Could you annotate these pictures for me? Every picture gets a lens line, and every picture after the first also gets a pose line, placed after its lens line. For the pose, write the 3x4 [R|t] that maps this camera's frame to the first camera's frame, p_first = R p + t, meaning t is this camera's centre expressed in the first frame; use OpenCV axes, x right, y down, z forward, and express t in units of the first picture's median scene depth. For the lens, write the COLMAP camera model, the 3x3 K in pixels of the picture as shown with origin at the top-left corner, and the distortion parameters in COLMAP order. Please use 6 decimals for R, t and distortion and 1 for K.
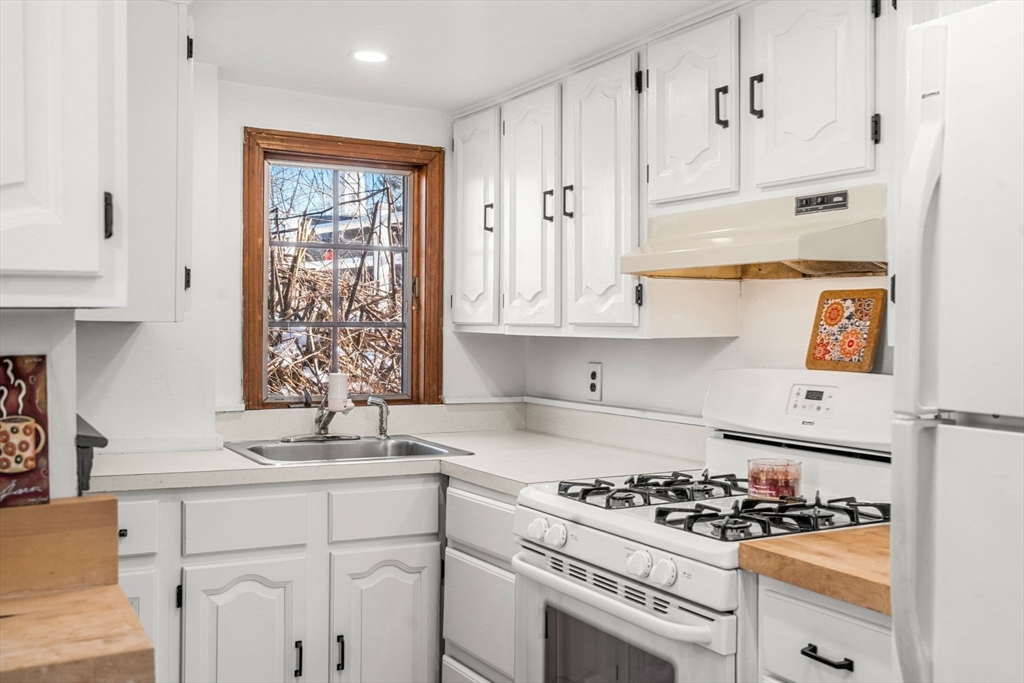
lens RADIAL K [[1033.3, 0, 516.0], [0, 1033.3, 328.6], [0, 0, 1]] dist [-0.004660, 0.000000]
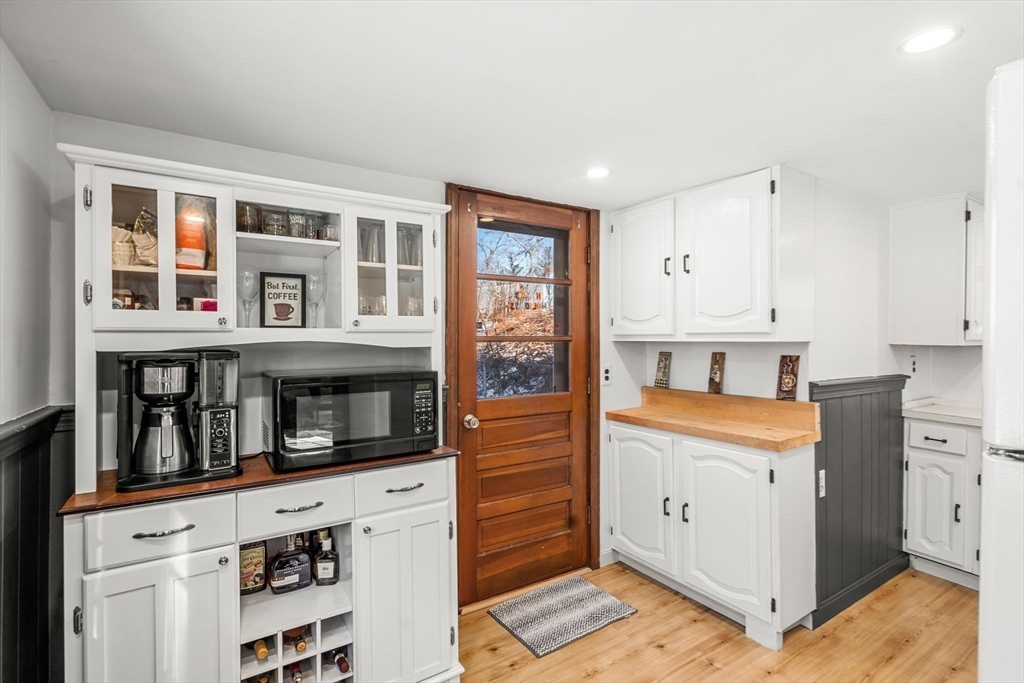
lens RADIAL K [[474.7, 0, 503.4], [0, 474.7, 337.4], [0, 0, 1]] dist [-0.005388, 0.002094]
pose [[0.052160, -0.003773, -0.998632, 0.545168], [-0.010833, 0.999932, -0.004344, -0.008299], [0.998580, 0.011045, 0.052115, 0.004900]]
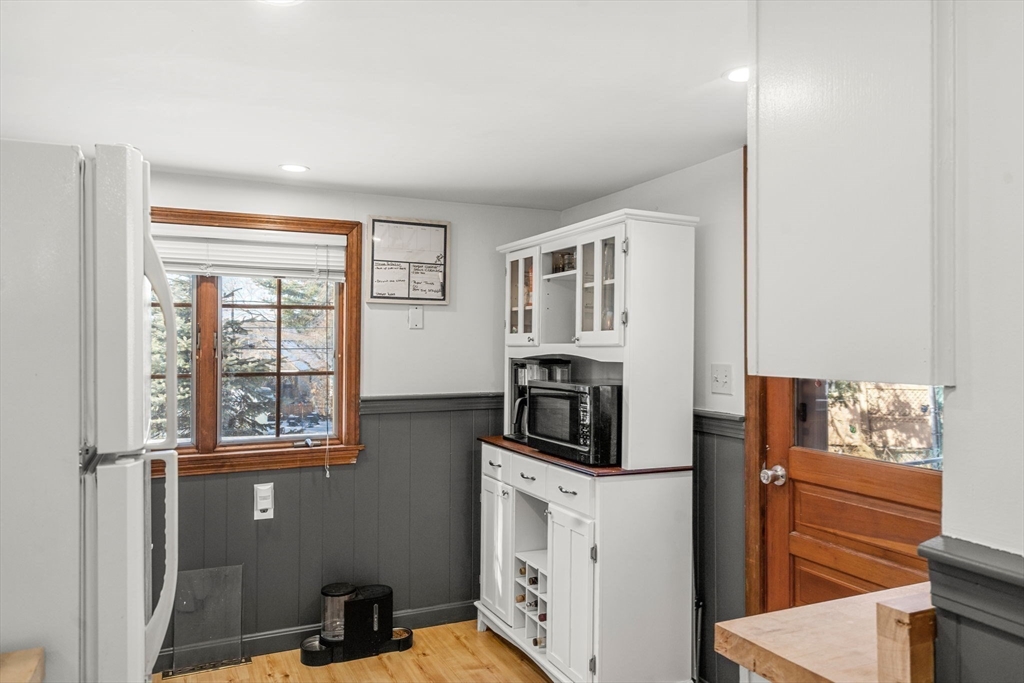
lens RADIAL K [[709.0, 0, 513.3], [0, 709.0, 342.0], [0, 0, 1]] dist [-0.006238, -0.000662]
pose [[-0.997671, -0.002784, 0.068156, -0.016144], [-0.002088, 0.999945, 0.010286, -0.031503], [-0.068181, 0.010120, -0.997622, 0.835005]]
